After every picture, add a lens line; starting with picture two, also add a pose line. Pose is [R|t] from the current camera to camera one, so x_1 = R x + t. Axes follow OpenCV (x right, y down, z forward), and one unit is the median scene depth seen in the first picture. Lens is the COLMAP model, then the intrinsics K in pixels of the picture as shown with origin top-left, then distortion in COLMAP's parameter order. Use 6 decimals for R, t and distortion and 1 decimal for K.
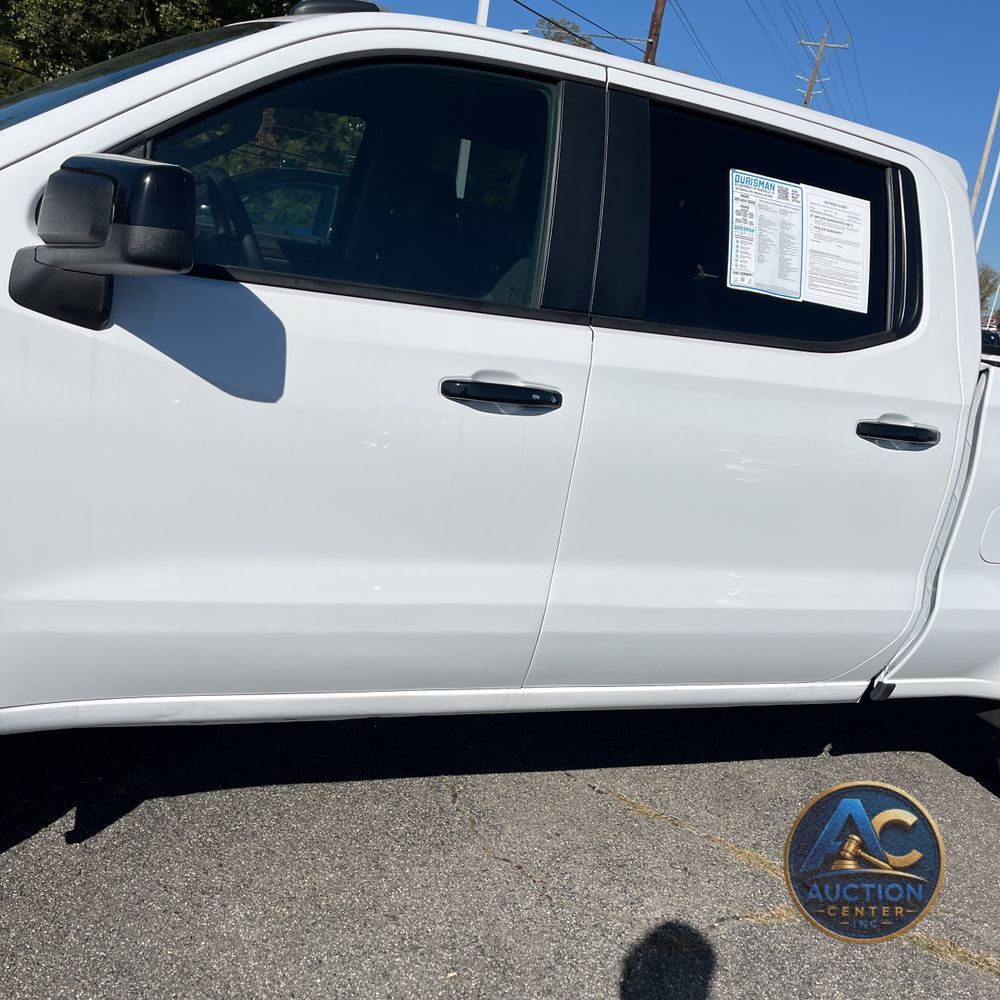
lens RADIAL K [[1017.5, 0, 506.1], [0, 1017.5, 498.7], [0, 0, 1]] dist [0.028296, -0.014128]
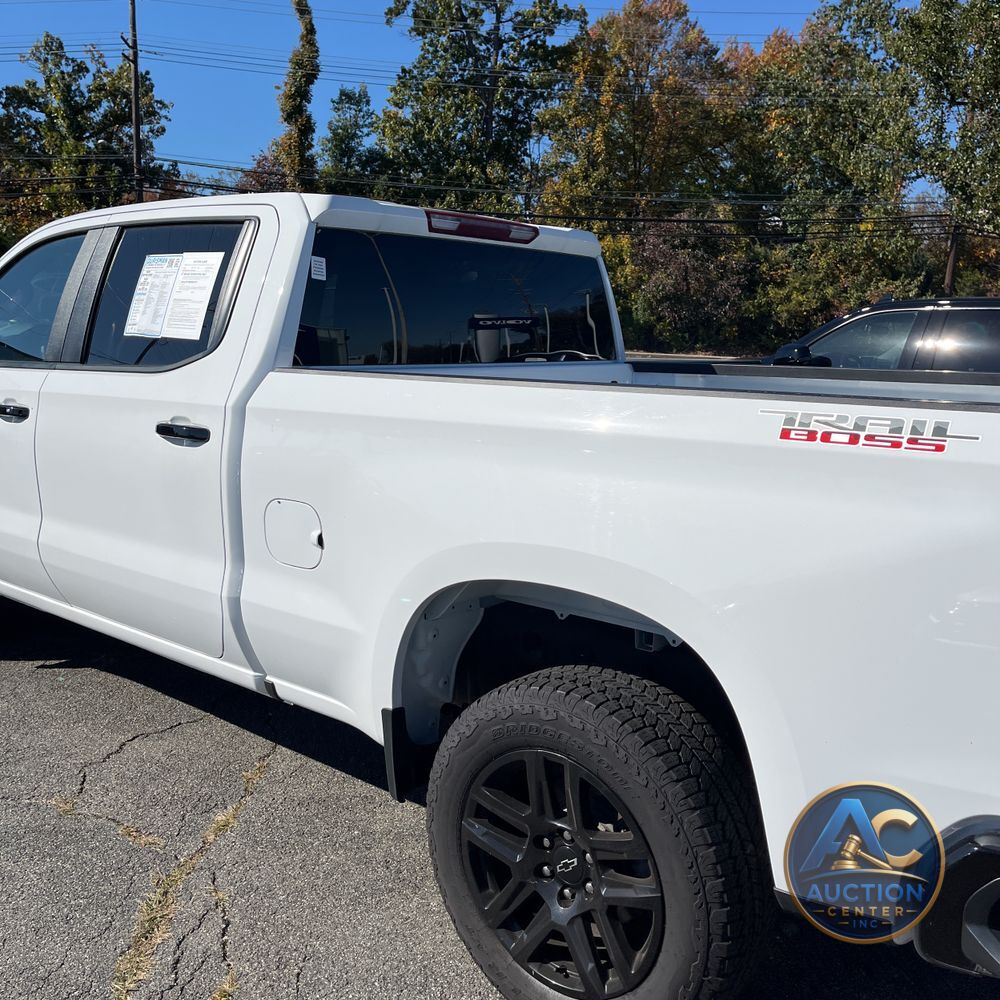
lens RADIAL K [[1014.7, 0, 500.0], [0, 1014.7, 500.0], [0, 0, 1]] dist [0.039167, -0.018281]
pose [[0.458941, -0.014007, -0.888356, 1.657768], [-0.159570, 0.982318, -0.097925, 0.073906], [0.874019, 0.186697, 0.448591, 0.822210]]
